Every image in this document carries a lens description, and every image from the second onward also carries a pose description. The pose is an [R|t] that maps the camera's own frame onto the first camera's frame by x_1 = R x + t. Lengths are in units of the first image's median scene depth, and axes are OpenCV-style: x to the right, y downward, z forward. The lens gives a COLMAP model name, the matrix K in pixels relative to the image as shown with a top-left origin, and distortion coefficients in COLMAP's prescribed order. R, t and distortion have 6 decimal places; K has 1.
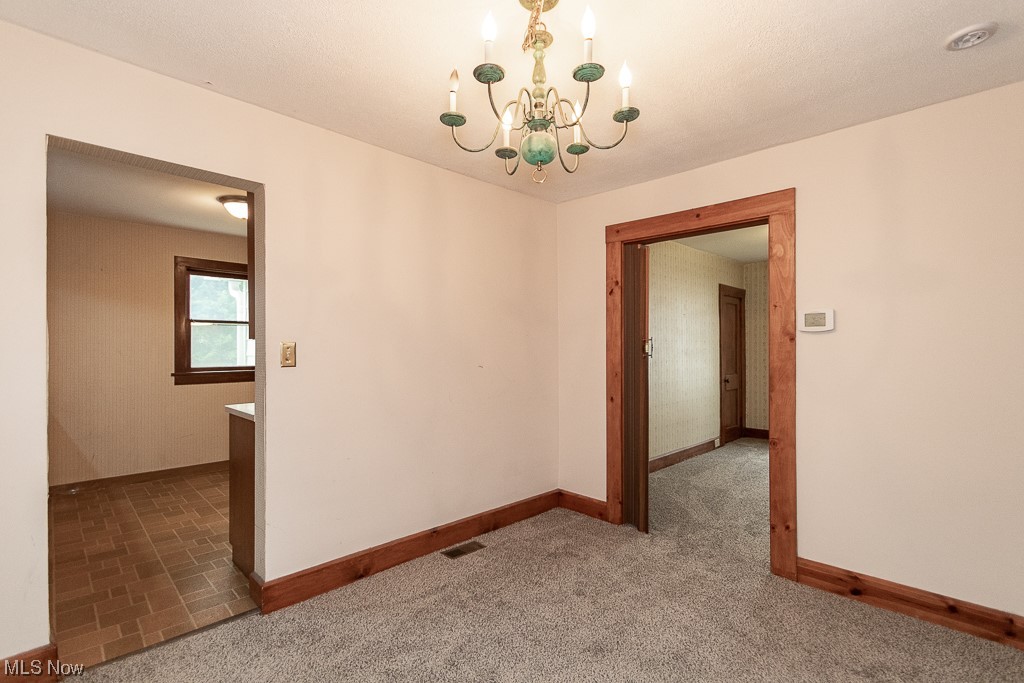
lens RADIAL K [[476.1, 0, 510.8], [0, 476.1, 343.6], [0, 0, 1]] dist [0.009202, -0.005932]
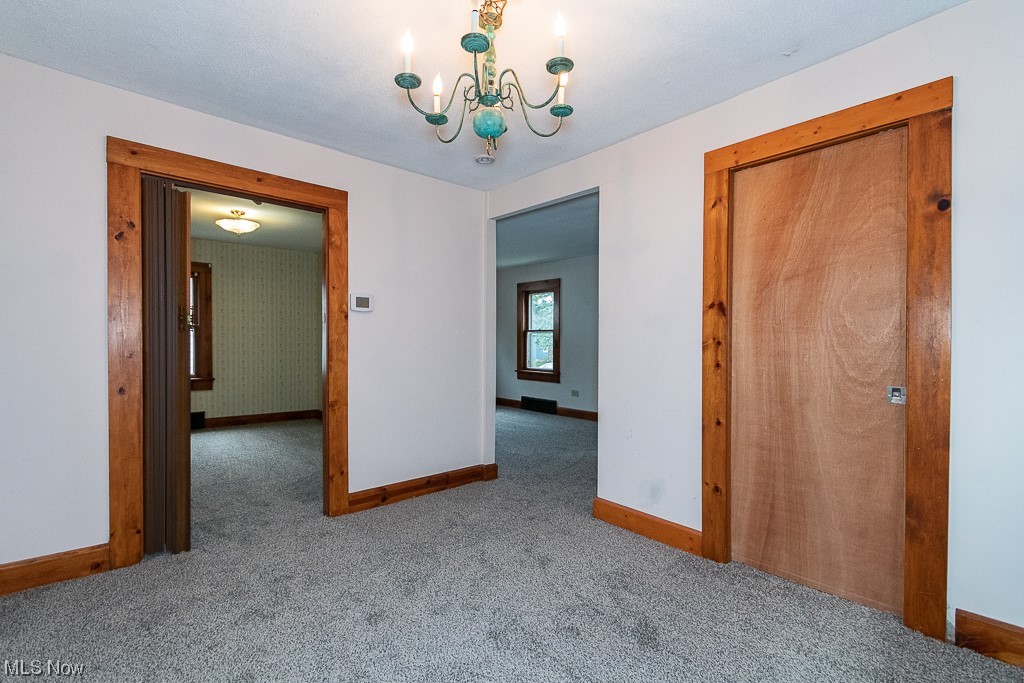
lens RADIAL K [[476.1, 0, 513.4], [0, 476.1, 342.7], [0, 0, 1]] dist [0.009202, -0.005932]
pose [[0.043315, -0.005706, 0.999045, -0.478293], [-0.017628, 0.999824, 0.006475, 0.033329], [-0.998906, -0.017891, 0.043207, 0.417202]]
